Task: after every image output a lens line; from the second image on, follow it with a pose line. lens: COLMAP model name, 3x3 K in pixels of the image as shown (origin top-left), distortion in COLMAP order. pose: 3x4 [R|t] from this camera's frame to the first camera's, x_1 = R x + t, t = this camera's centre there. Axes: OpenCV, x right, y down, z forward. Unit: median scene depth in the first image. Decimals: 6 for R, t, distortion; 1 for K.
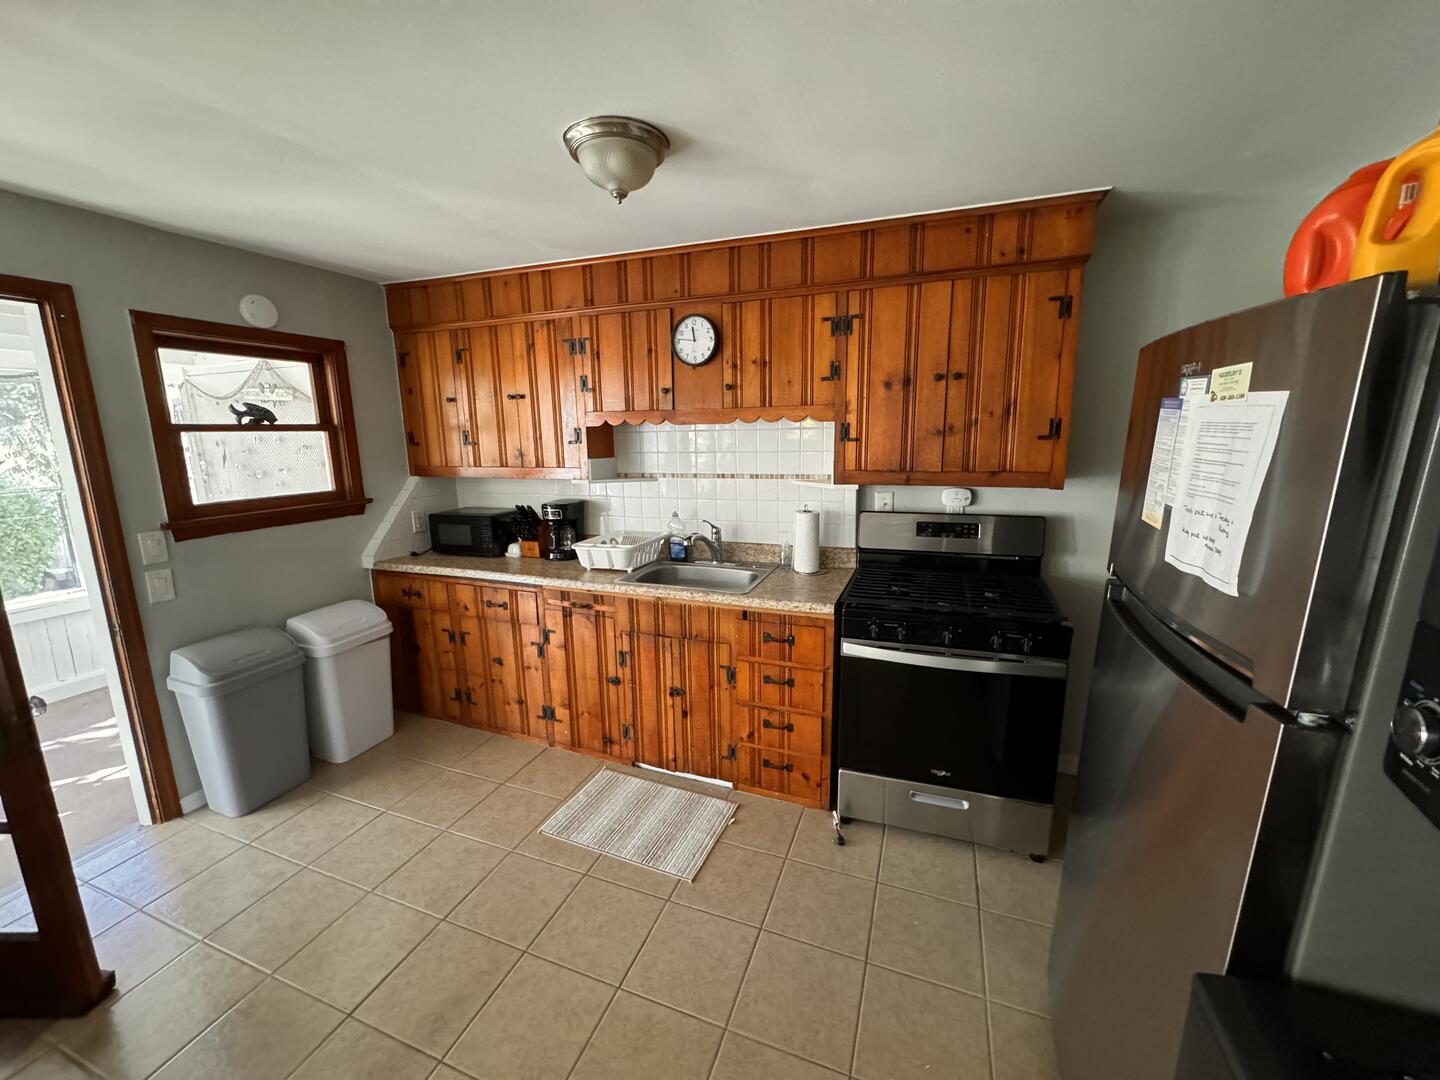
lens RADIAL K [[570.5, 0, 717.0], [0, 570.5, 541.6], [0, 0, 1]] dist [-0.003304, 0.000781]
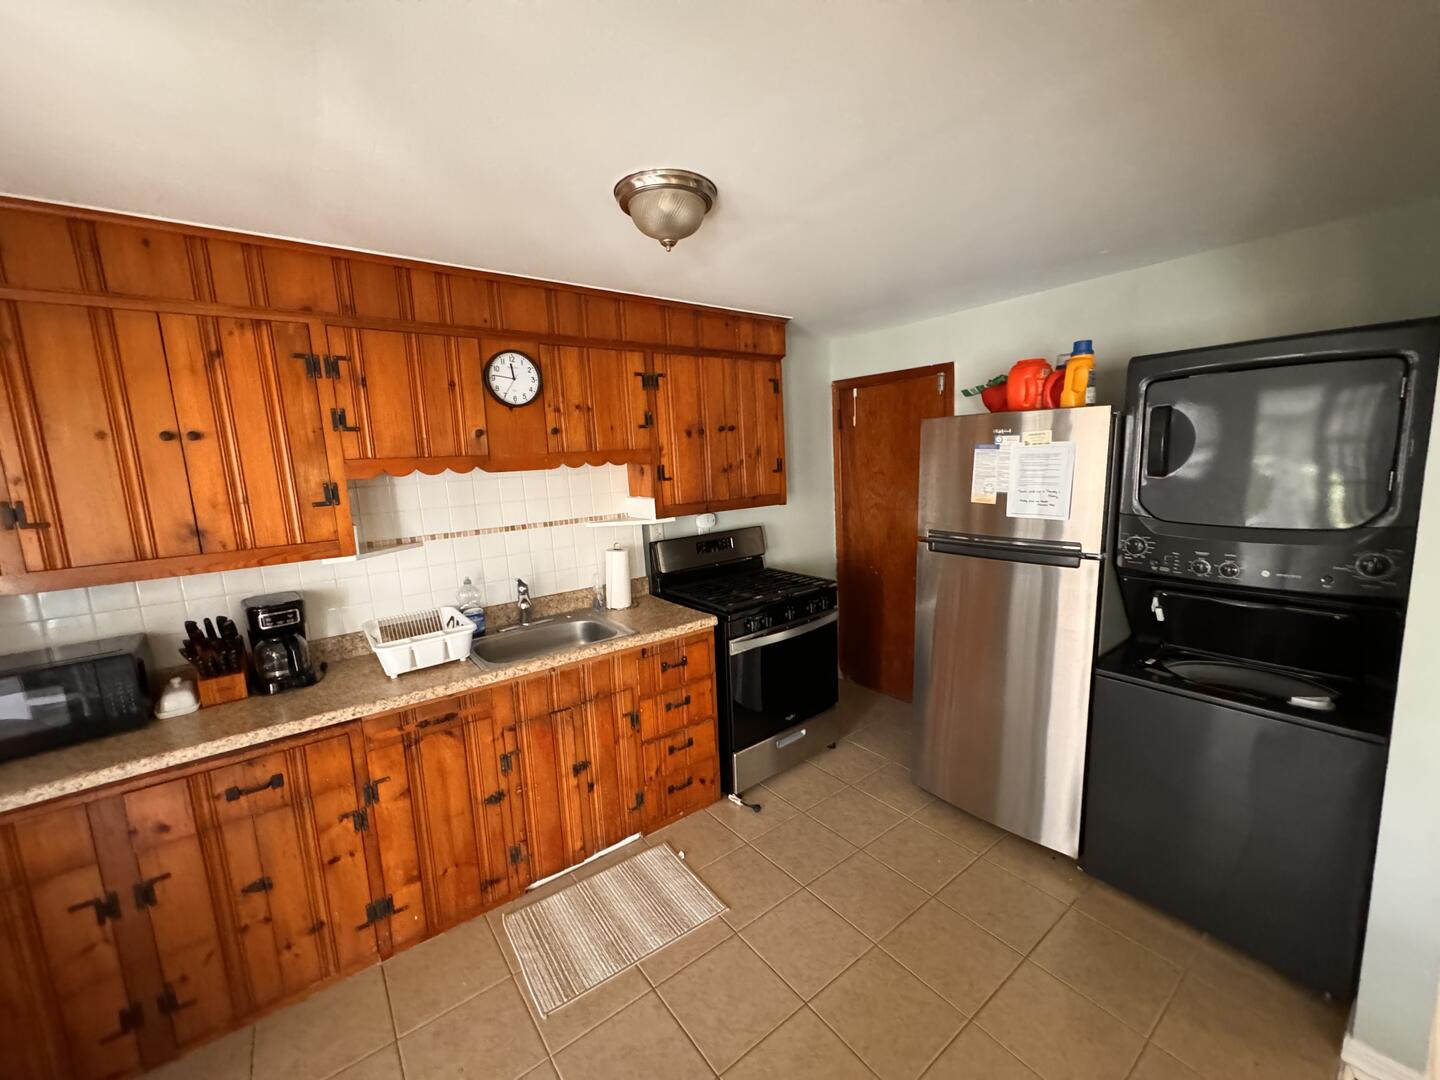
lens RADIAL K [[570.5, 0, 724.5], [0, 570.5, 540.9], [0, 0, 1]] dist [-0.003304, 0.000781]
pose [[0.528069, -0.132393, 0.838818, -0.599545], [0.202057, 0.978993, 0.027315, -0.055767], [-0.824813, 0.155065, 0.543726, 0.256601]]
